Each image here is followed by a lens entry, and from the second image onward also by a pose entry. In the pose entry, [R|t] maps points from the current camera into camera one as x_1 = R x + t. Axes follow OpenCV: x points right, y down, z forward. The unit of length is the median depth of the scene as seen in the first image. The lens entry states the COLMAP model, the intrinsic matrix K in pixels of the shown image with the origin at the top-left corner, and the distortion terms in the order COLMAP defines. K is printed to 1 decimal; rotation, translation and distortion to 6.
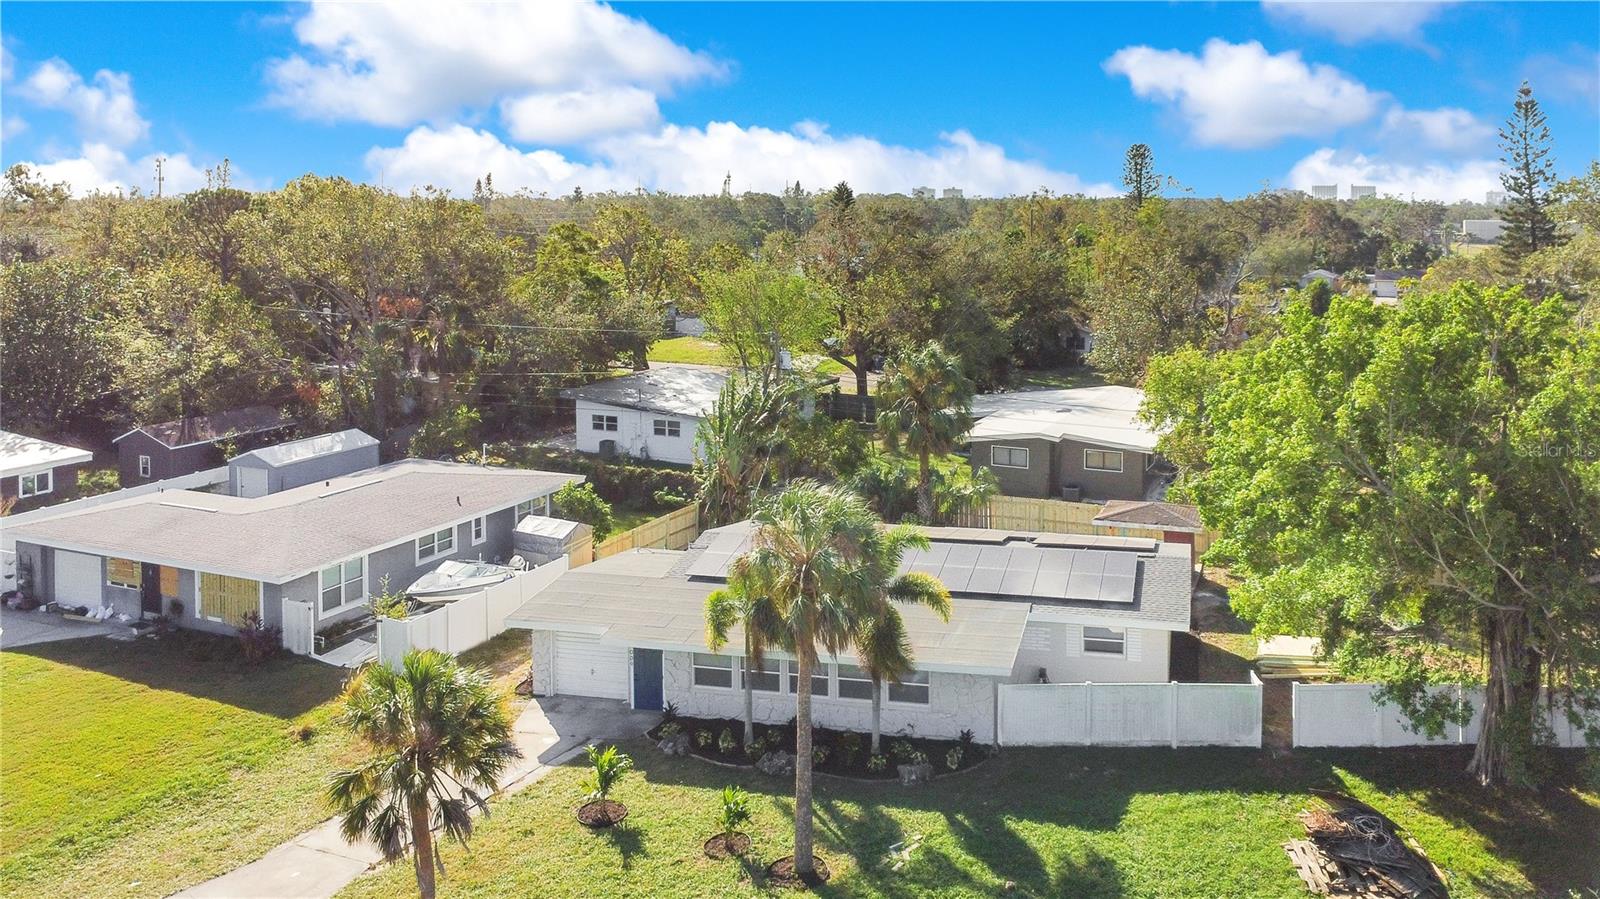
lens RADIAL K [[1224.3, 0, 941.8], [0, 1224.3, 199.1], [0, 0, 1]] dist [-0.015792, -0.010674]
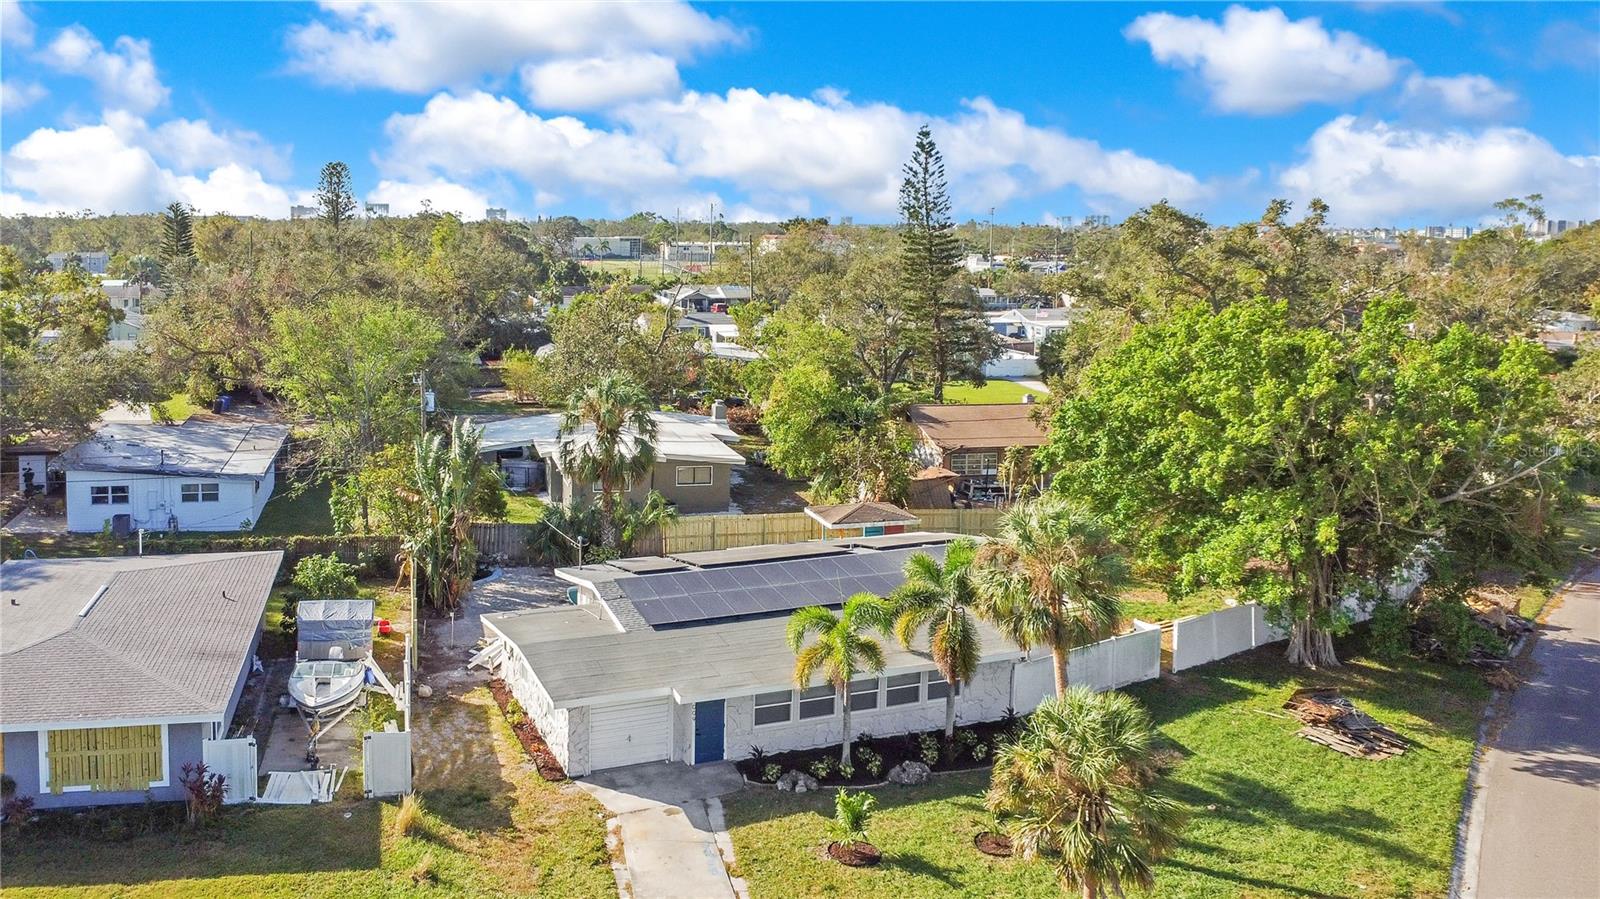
lens RADIAL K [[1239.2, 0, 628.3], [0, 1239.2, 307.3], [0, 0, 1]] dist [-0.022437, -0.006990]
pose [[0.863986, -0.034825, 0.502310, -0.504077], [-0.002742, 0.997265, 0.073857, -0.011252], [-0.503508, -0.065189, 0.861528, 0.130646]]
